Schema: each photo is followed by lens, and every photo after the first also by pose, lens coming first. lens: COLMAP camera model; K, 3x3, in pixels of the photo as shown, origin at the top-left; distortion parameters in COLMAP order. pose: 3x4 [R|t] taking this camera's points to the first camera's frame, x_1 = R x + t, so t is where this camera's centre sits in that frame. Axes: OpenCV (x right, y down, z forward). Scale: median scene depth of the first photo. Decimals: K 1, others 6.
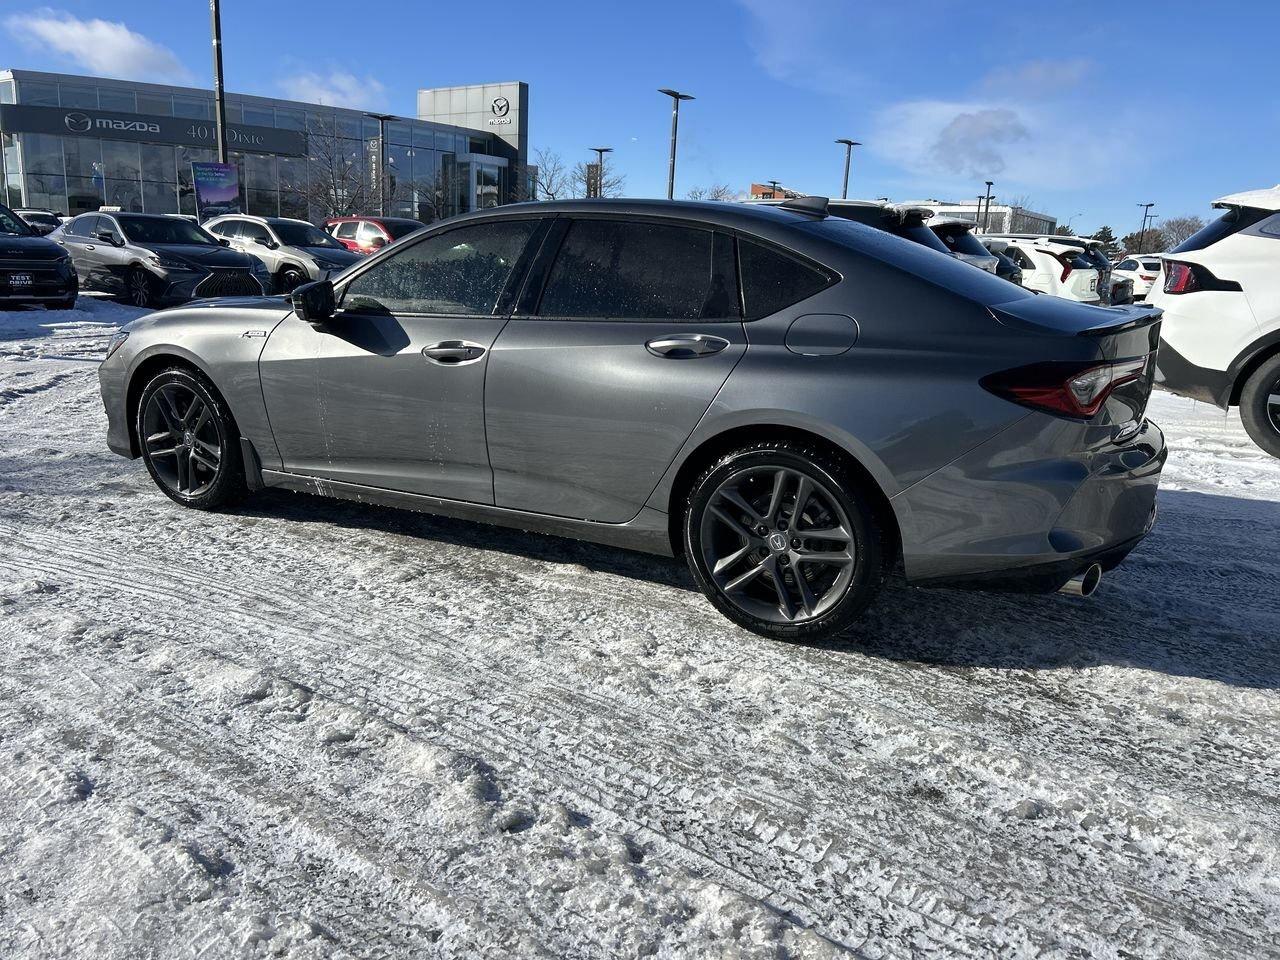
lens RADIAL K [[960.1, 0, 625.1], [0, 960.1, 473.1], [0, 0, 1]] dist [0.048737, -0.047287]
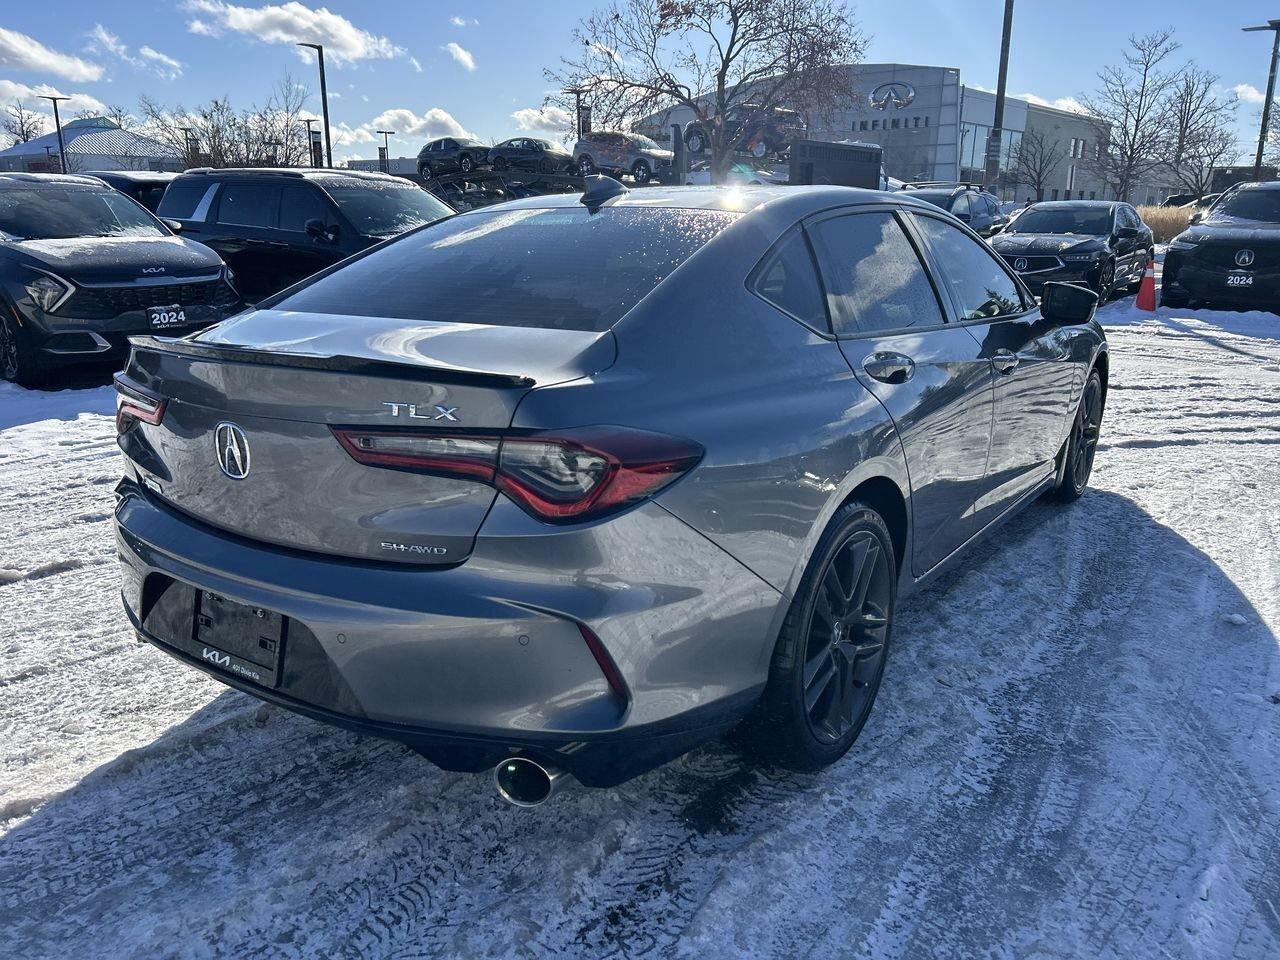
lens RADIAL K [[958.6, 0, 629.8], [0, 958.6, 488.1], [0, 0, 1]] dist [0.042315, -0.041604]
pose [[-0.108477, 0.239042, -0.964931, 0.921398], [-0.233917, 0.937266, 0.258485, -0.245672], [0.966186, 0.253754, -0.045755, 1.068812]]
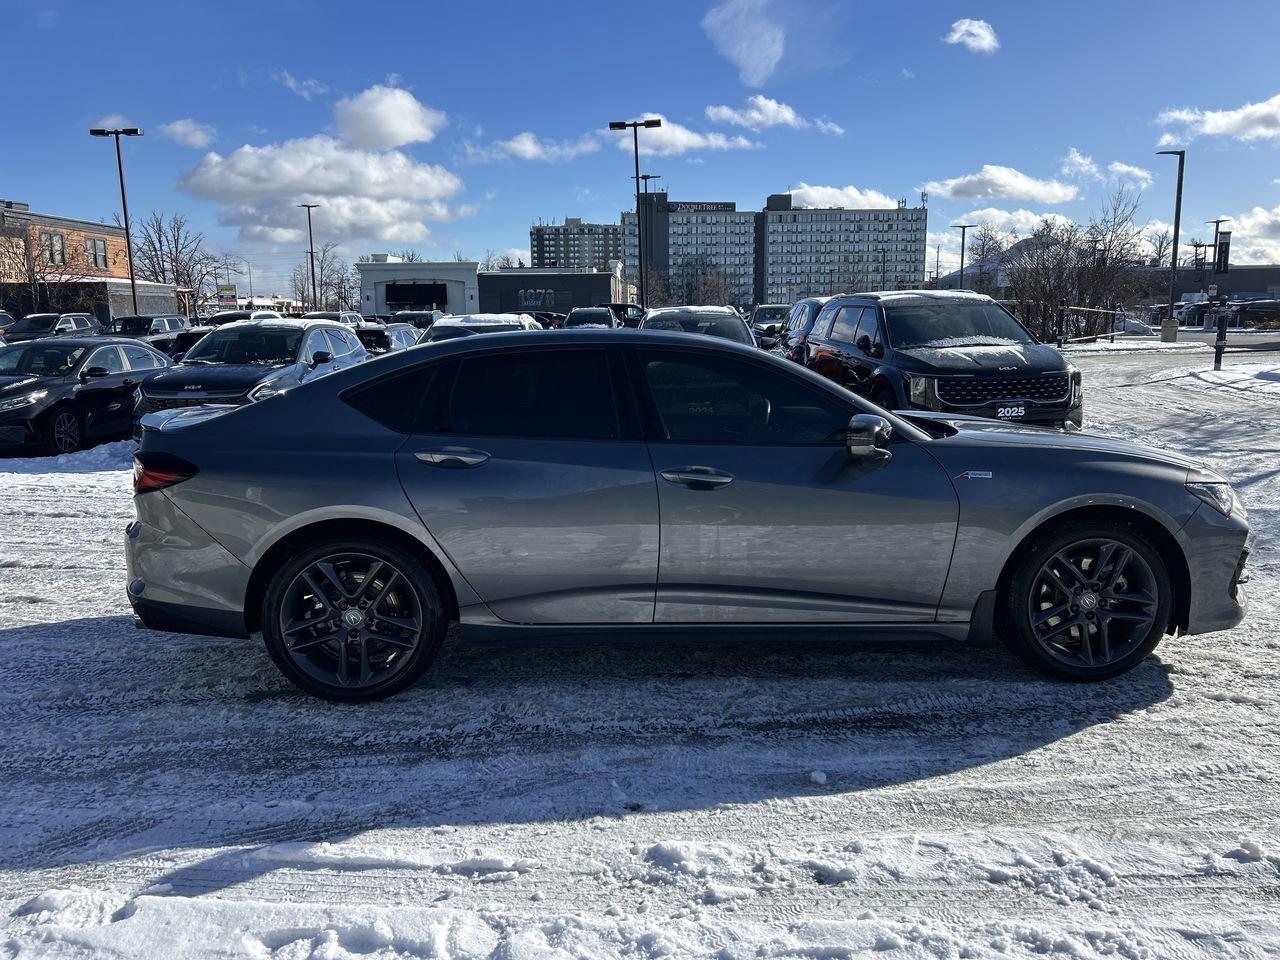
lens RADIAL K [[960.1, 0, 633.5], [0, 960.1, 481.6], [0, 0, 1]] dist [0.048737, -0.047287]
pose [[-0.841665, 0.065006, -0.536073, 0.612940], [-0.137479, 0.934221, 0.329136, -0.504231], [0.522207, 0.350721, -0.777364, 2.009808]]
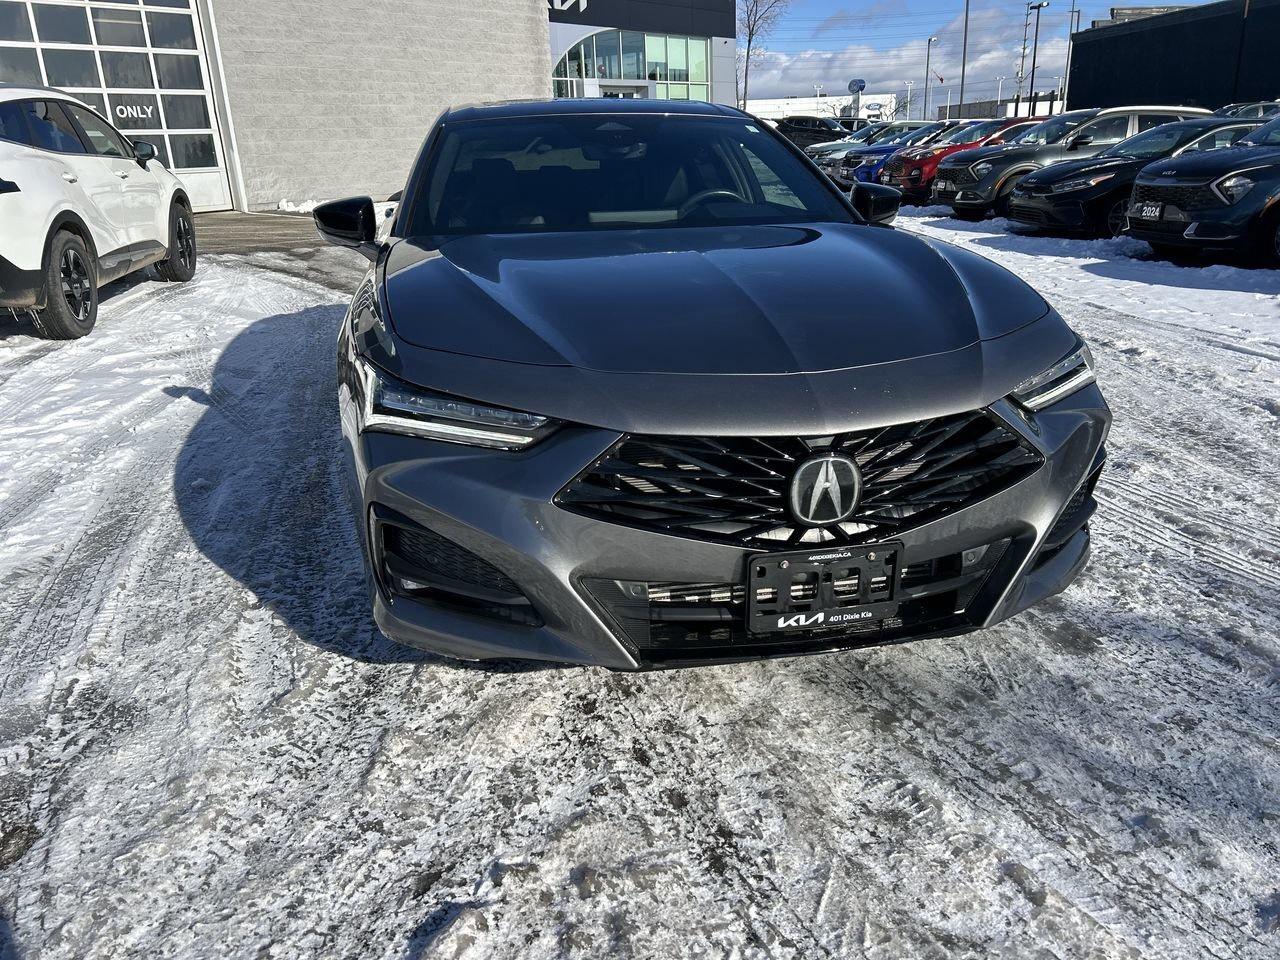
lens RADIAL K [[960.1, 0, 629.3], [0, 960.1, 487.1], [0, 0, 1]] dist [0.048737, -0.047287]
pose [[-0.653271, -0.258187, 0.711742, -0.897896], [0.185578, 0.856780, 0.481133, -0.433164], [-0.734028, 0.446394, -0.511796, 1.750311]]
